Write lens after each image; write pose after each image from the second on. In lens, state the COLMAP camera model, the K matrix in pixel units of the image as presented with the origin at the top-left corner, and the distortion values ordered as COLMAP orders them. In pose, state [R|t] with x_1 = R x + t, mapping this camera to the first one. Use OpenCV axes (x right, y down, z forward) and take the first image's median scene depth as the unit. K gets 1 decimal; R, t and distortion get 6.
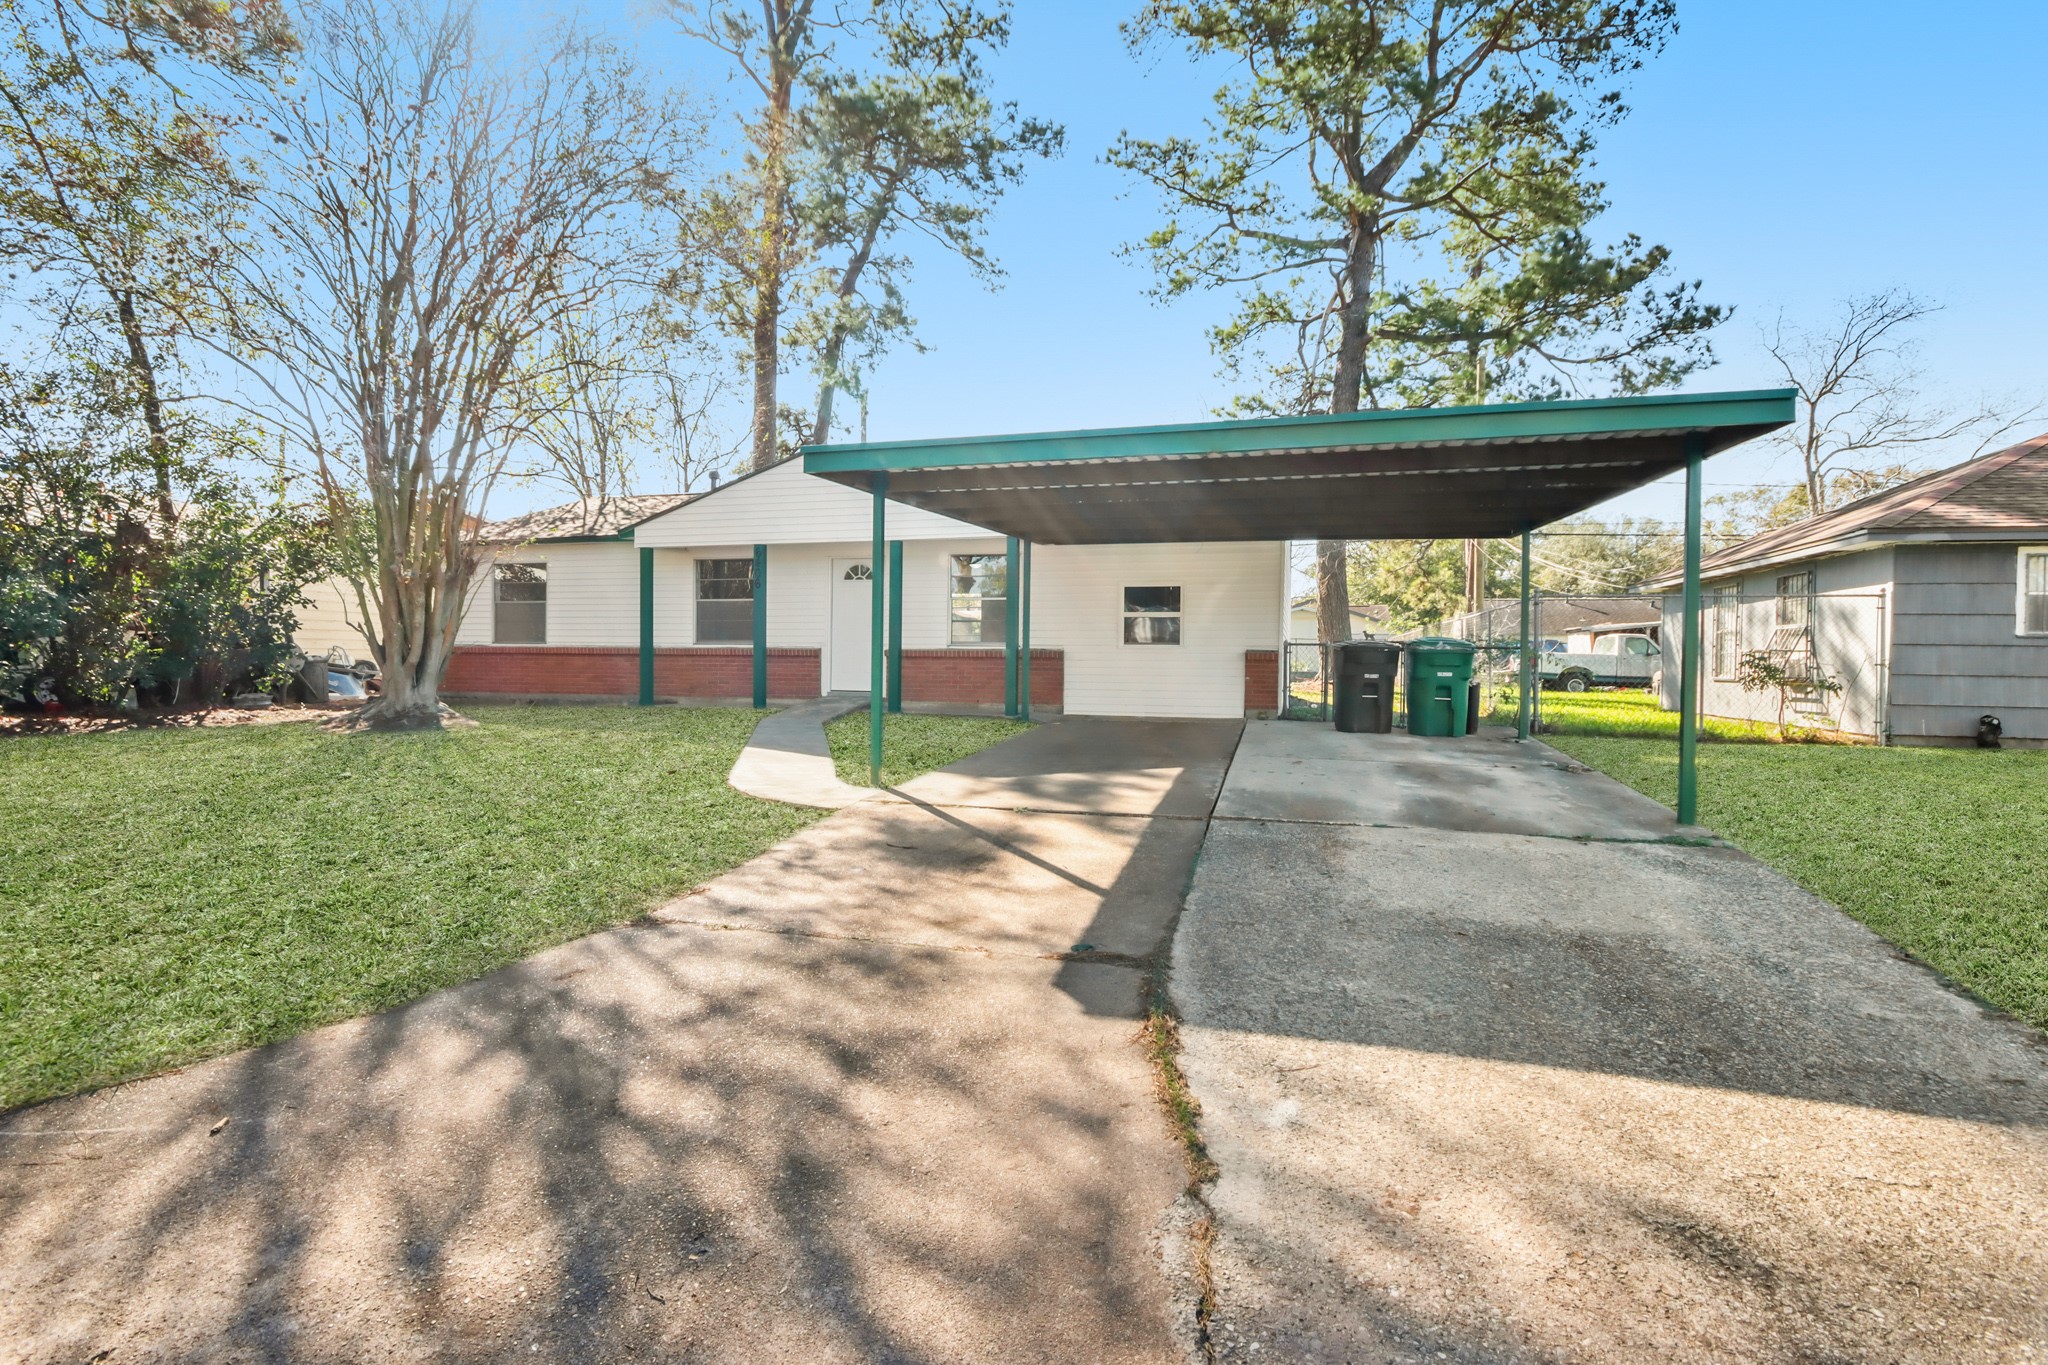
lens RADIAL K [[962.7, 0, 1021.3], [0, 962.7, 705.6], [0, 0, 1]] dist [0.008658, 0.000172]
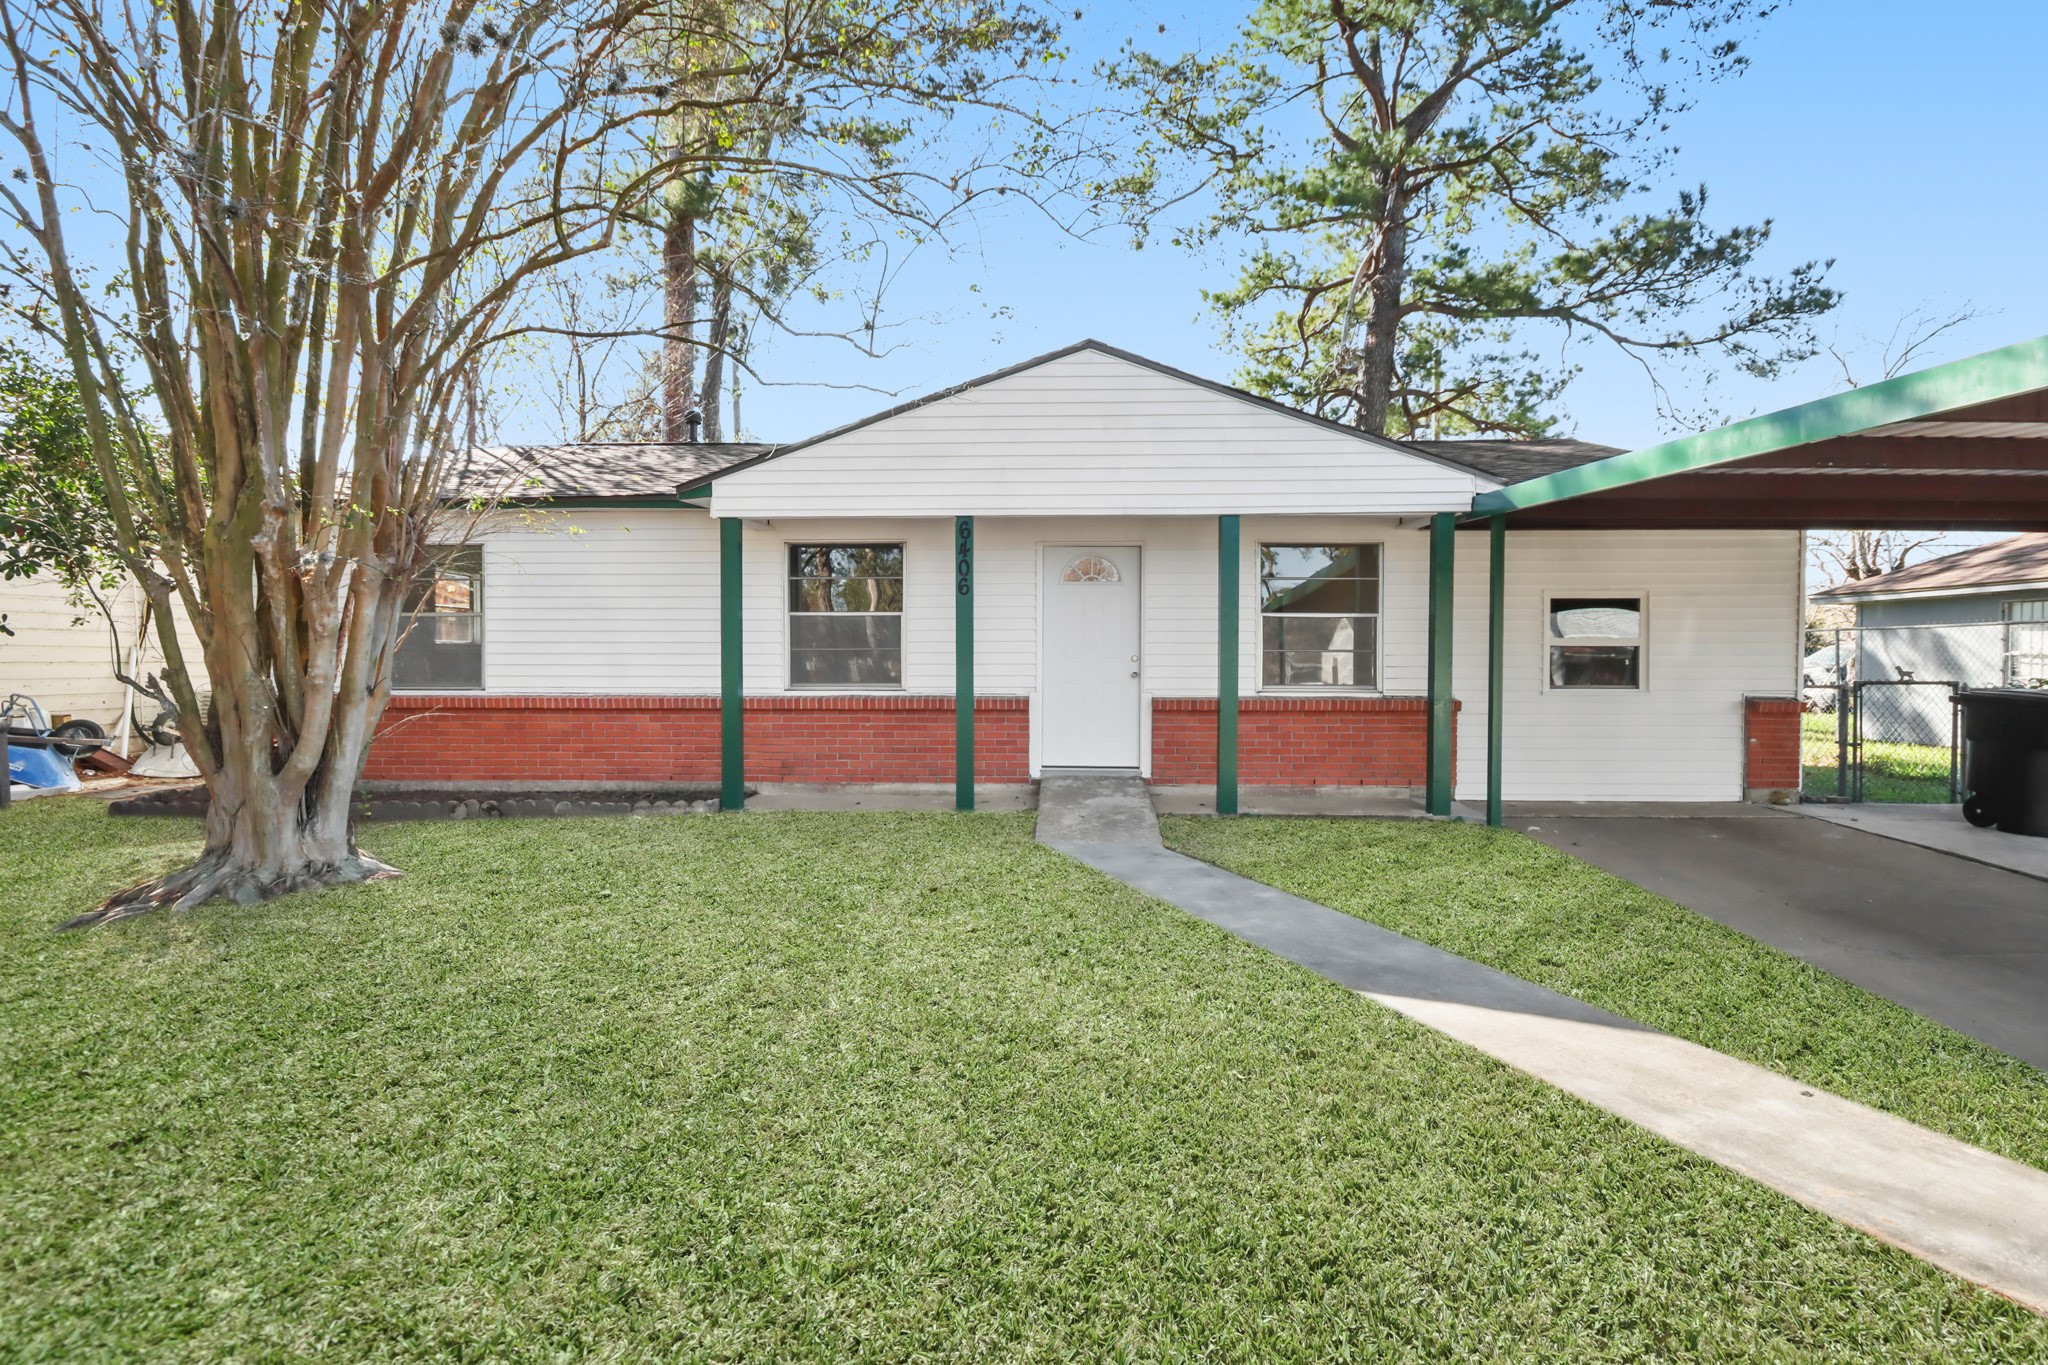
lens RADIAL K [[976.6, 0, 1022.2], [0, 976.6, 691.6], [0, 0, 1]] dist [0.004364, 0.000168]
pose [[0.973817, -0.014587, 0.226864, -0.317753], [0.018065, 0.999749, -0.013263, -0.049331], [-0.226613, 0.017014, 0.973836, 0.380865]]
